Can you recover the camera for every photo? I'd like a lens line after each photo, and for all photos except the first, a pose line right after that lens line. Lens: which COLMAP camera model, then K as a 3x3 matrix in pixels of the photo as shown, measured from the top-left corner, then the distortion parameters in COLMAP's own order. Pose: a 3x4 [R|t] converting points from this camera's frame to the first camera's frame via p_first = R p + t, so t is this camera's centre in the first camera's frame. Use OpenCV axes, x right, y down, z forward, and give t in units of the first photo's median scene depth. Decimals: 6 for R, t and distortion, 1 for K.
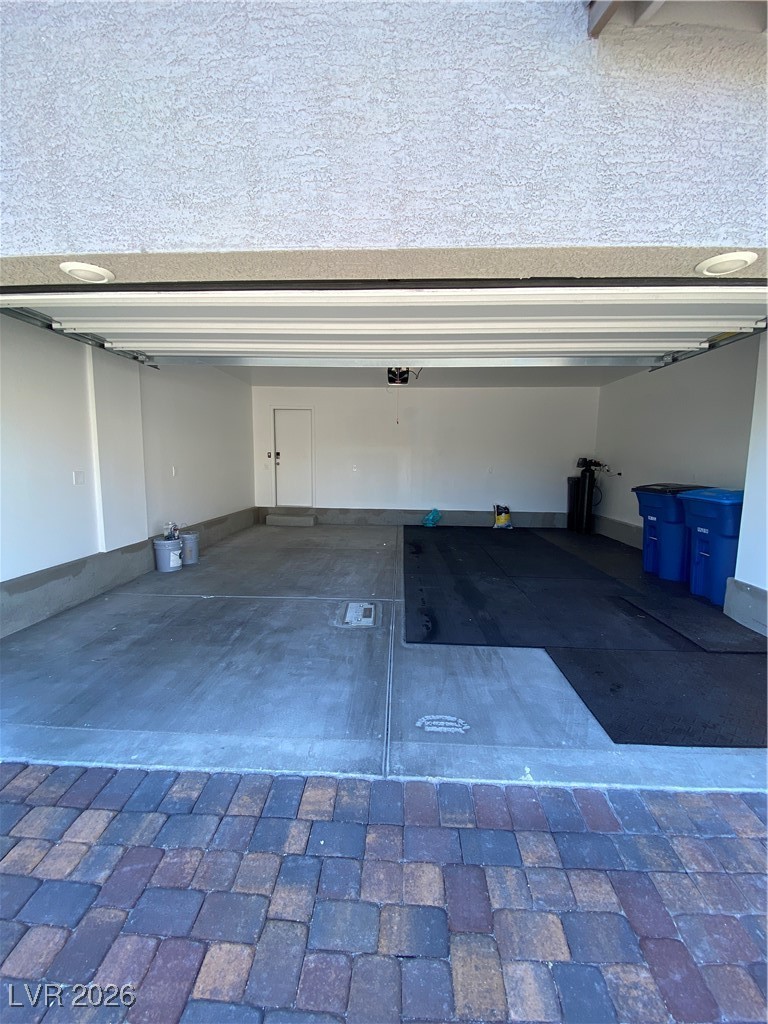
lens RADIAL K [[412.8, 0, 382.5], [0, 412.8, 512.8], [0, 0, 1]] dist [0.025798, -0.023345]
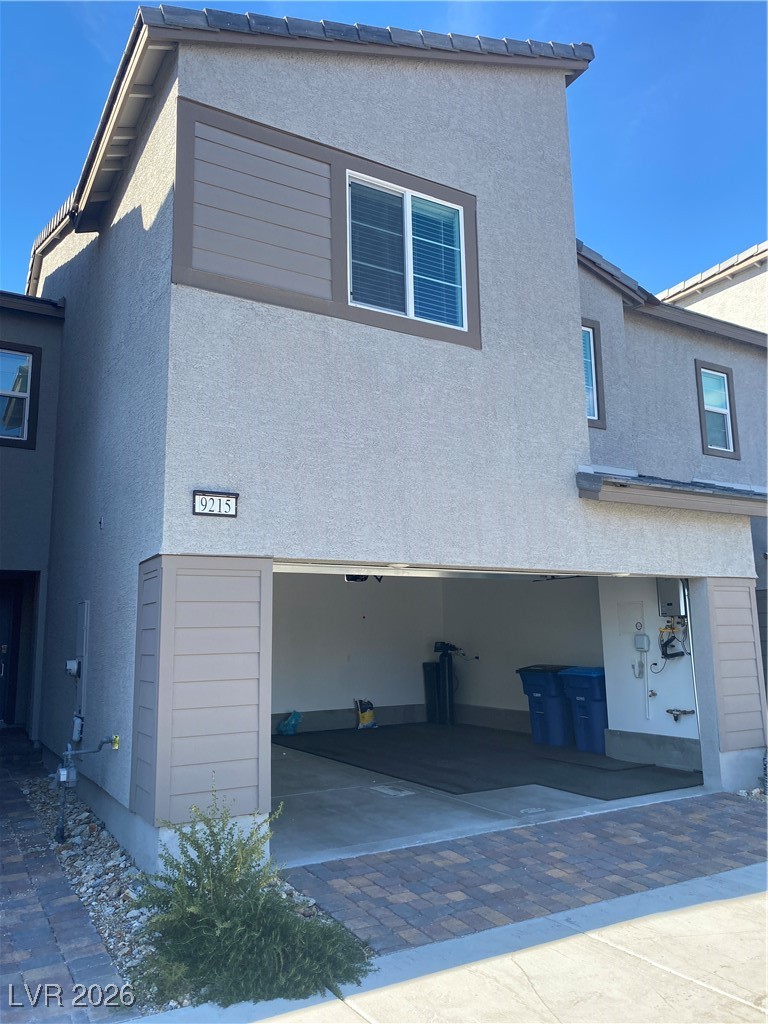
lens RADIAL K [[777.8, 0, 391.1], [0, 777.8, 513.0], [0, 0, 1]] dist [0.053460, -0.078635]
pose [[0.833815, 0.062967, 0.548441, -0.914718], [0.093902, 0.962818, -0.253305, 0.037408], [-0.543999, 0.262710, 0.796900, -0.659655]]
